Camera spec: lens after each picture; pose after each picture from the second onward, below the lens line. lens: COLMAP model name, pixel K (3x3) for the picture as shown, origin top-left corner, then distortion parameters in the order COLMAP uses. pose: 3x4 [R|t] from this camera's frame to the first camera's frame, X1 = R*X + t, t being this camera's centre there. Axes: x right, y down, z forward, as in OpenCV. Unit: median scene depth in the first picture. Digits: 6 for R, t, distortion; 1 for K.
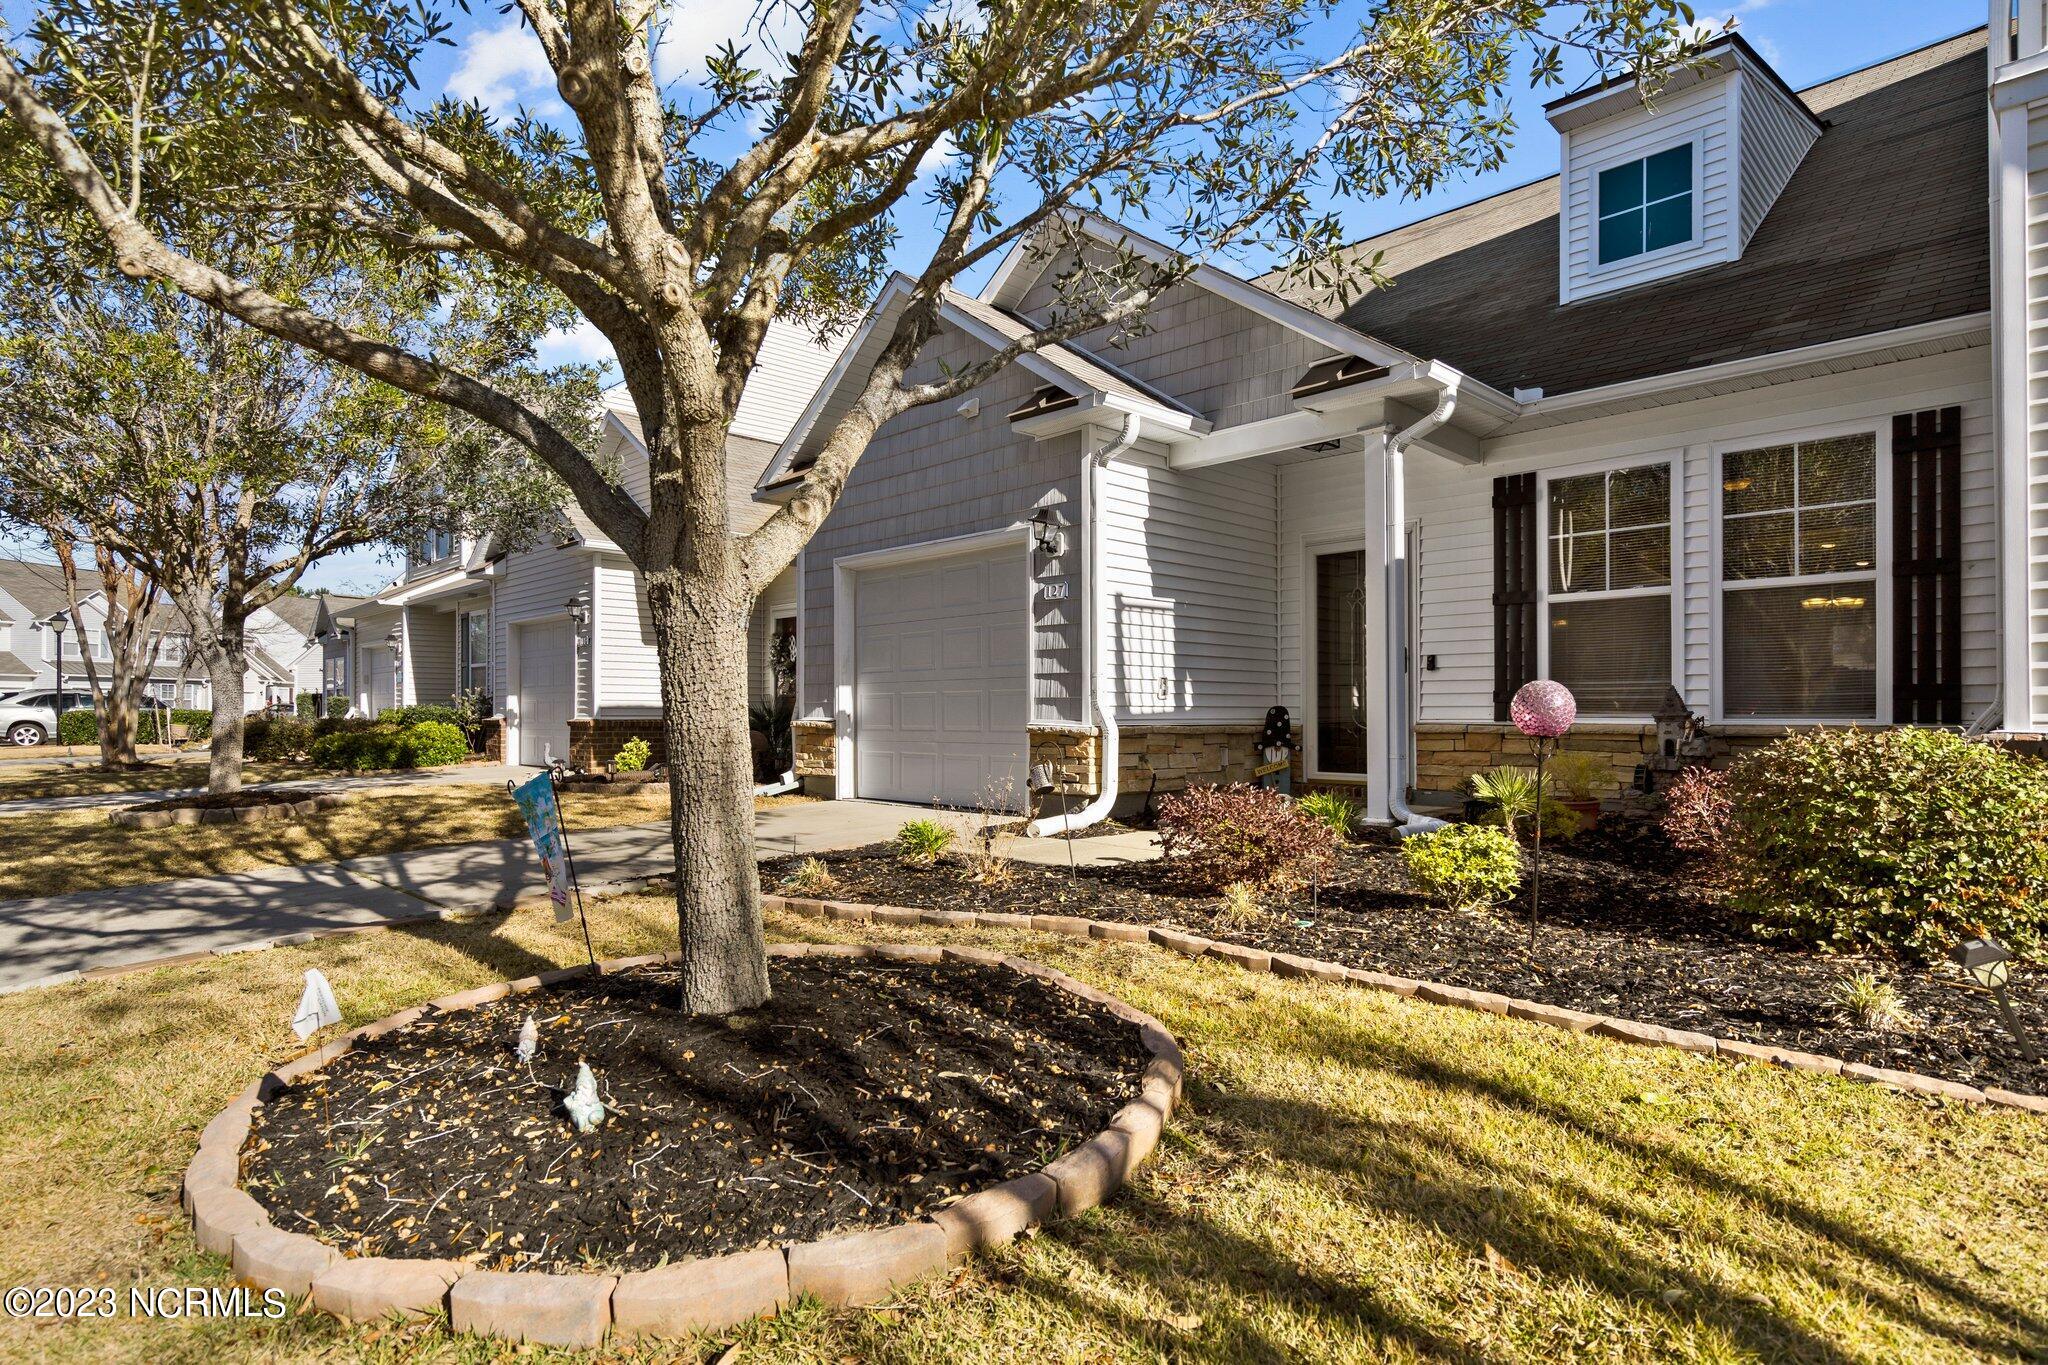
lens RADIAL K [[1075.7, 0, 1007.7], [0, 1075.7, 707.9], [0, 0, 1]] dist [0.000196, 0.000210]
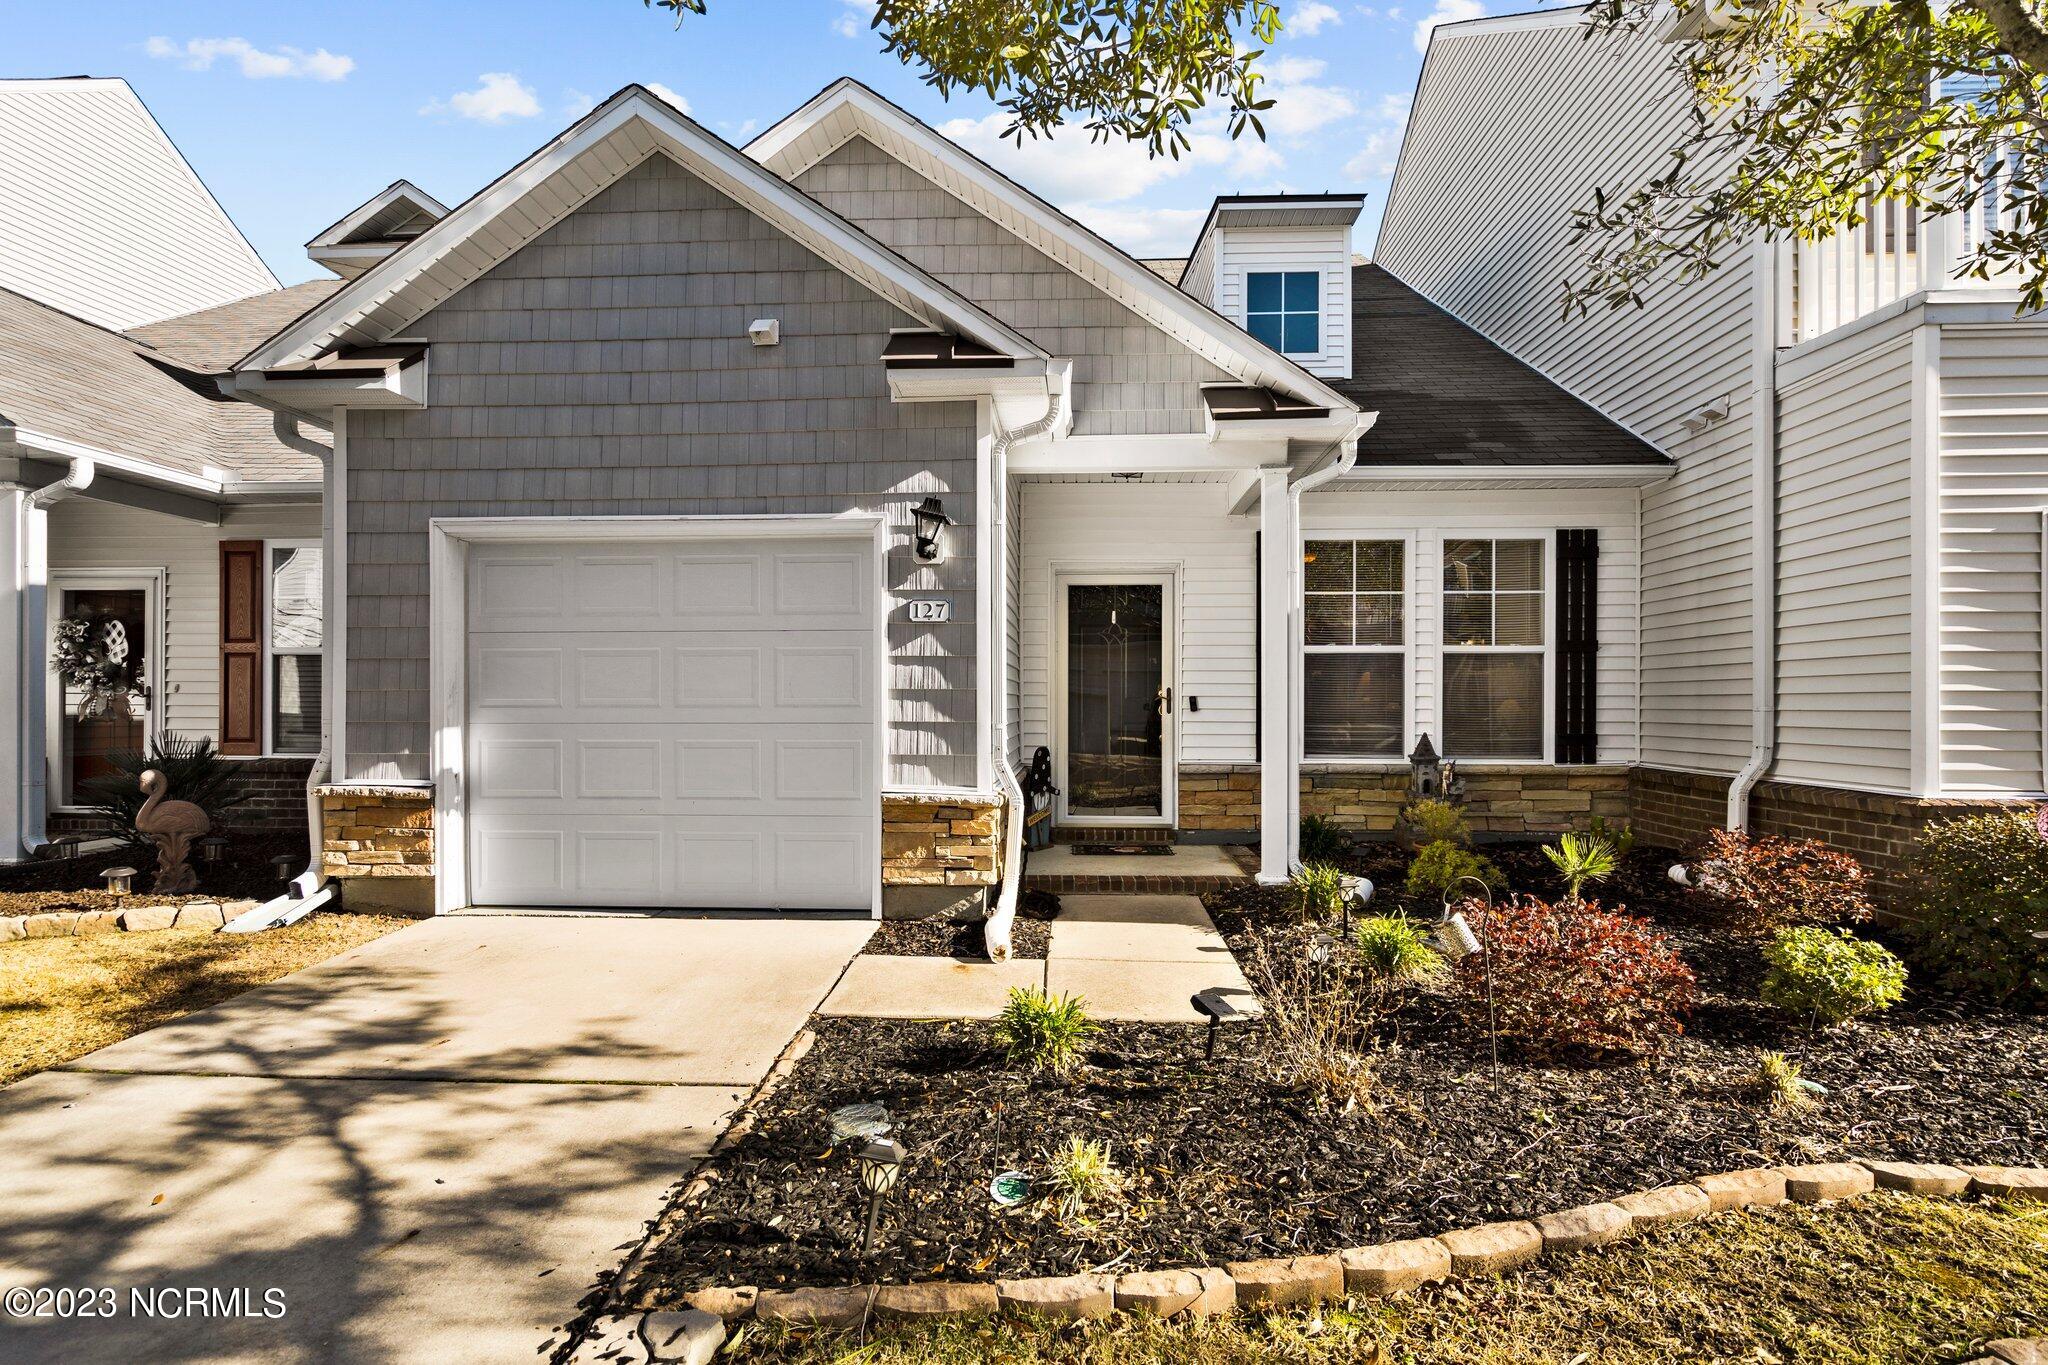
lens RADIAL K [[948.2, 0, 1021.8], [0, 948.2, 695.5], [0, 0, 1]] dist [-0.003151, 0.001097]
pose [[0.733311, 0.005696, 0.679869, -0.347965], [-0.005675, 0.999981, -0.002256, -0.048835], [-0.679870, -0.002204, 0.733330, 0.474376]]
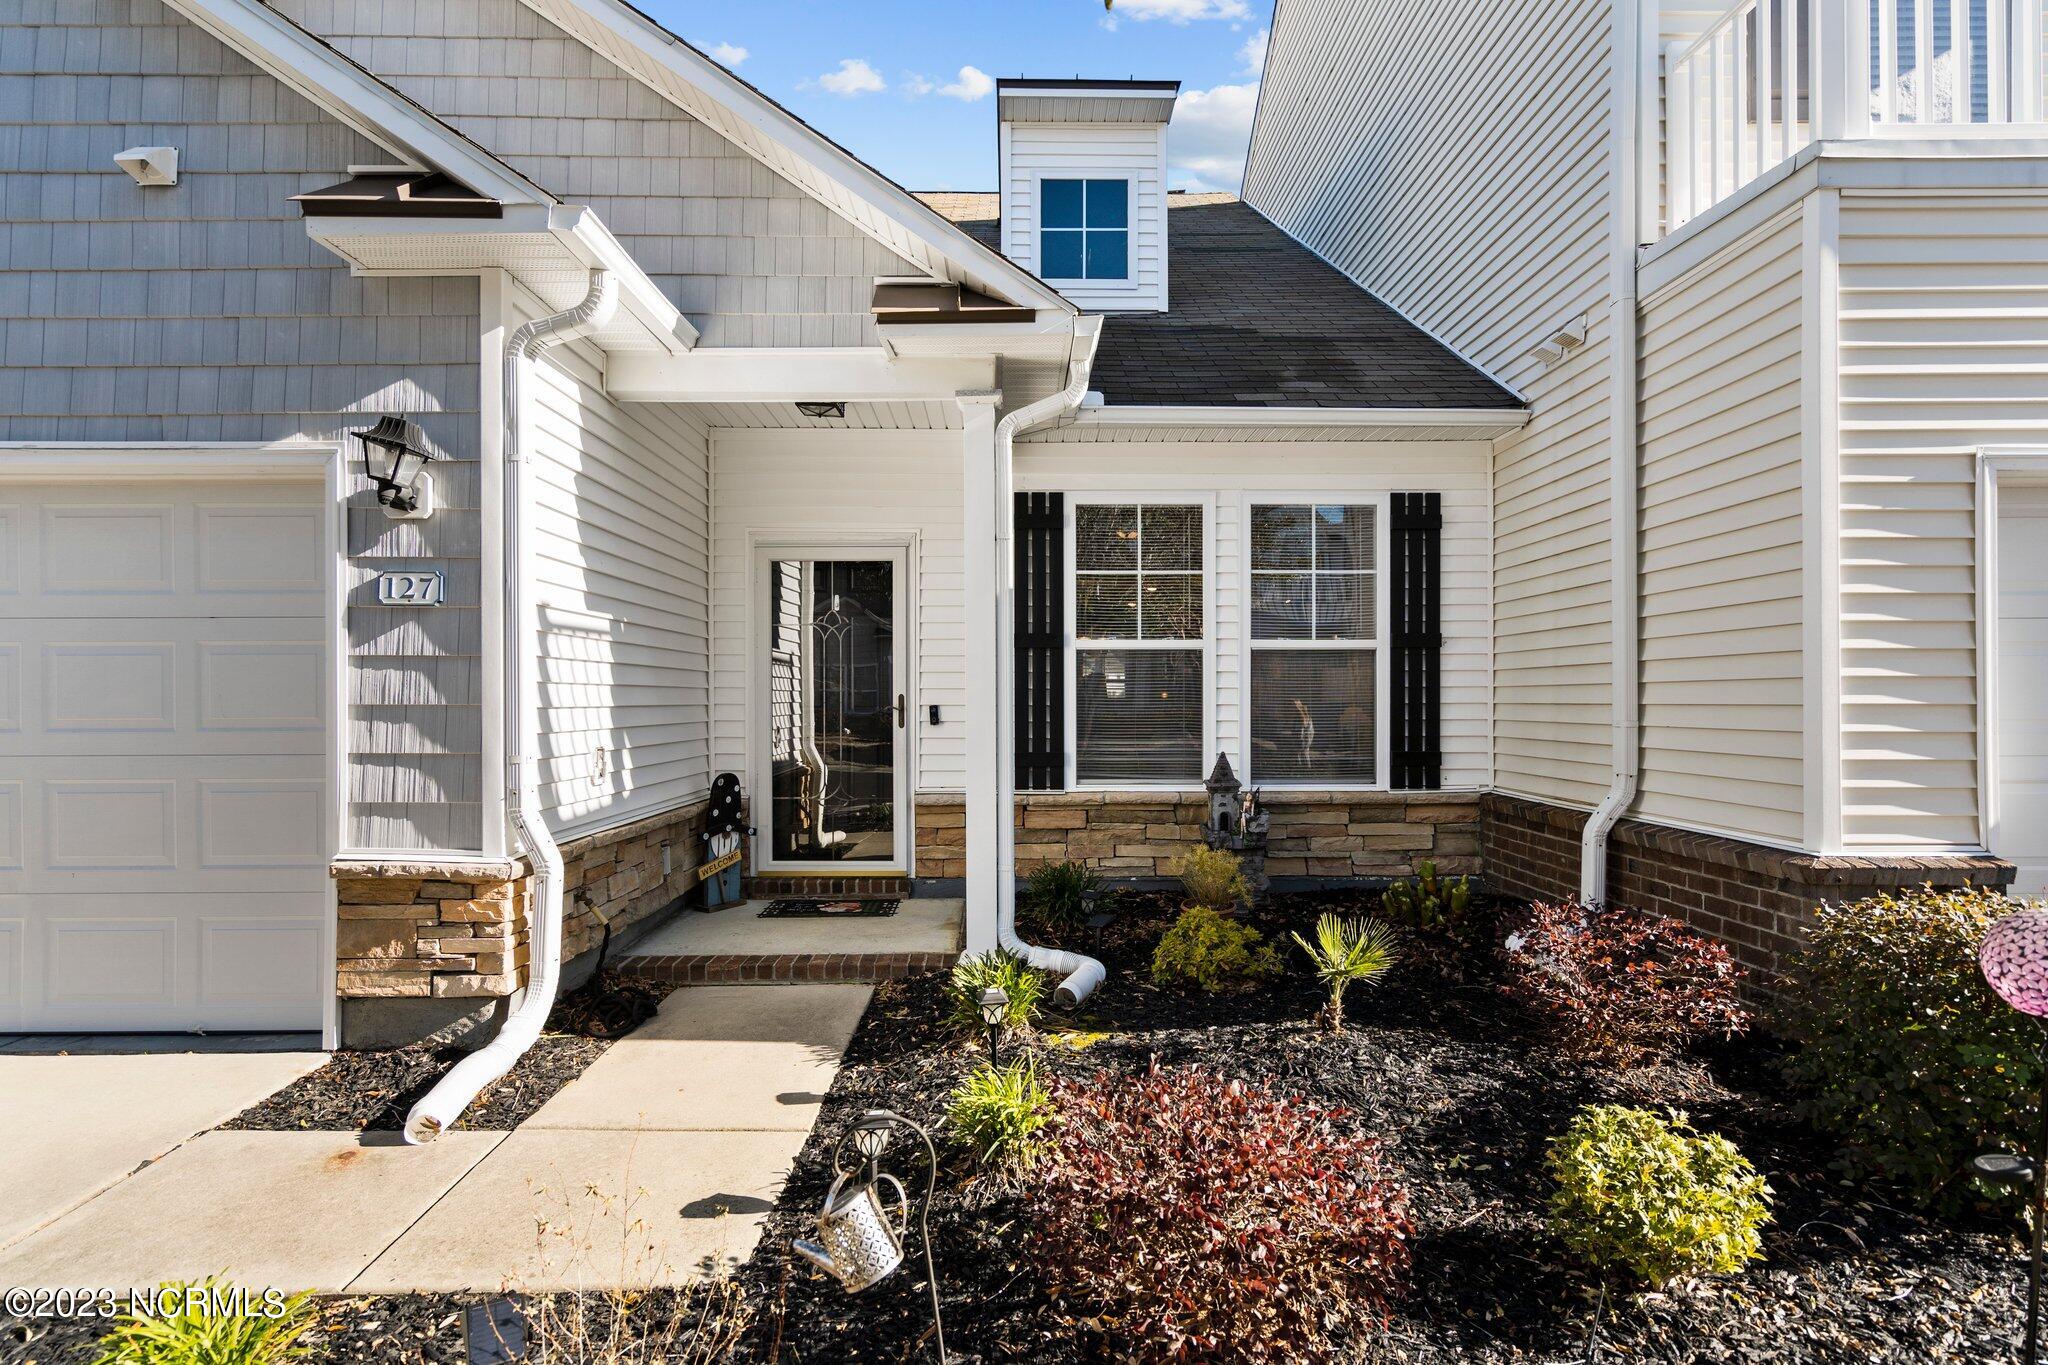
lens RADIAL K [[992.5, 0, 1013.5], [0, 992.5, 688.2], [0, 0, 1]] dist [-0.000004, 0.000936]
pose [[0.691916, 0.006240, 0.721951, -0.092224], [-0.003078, 0.999979, -0.005693, -0.060078], [-0.721971, 0.001717, 0.691921, 0.478370]]
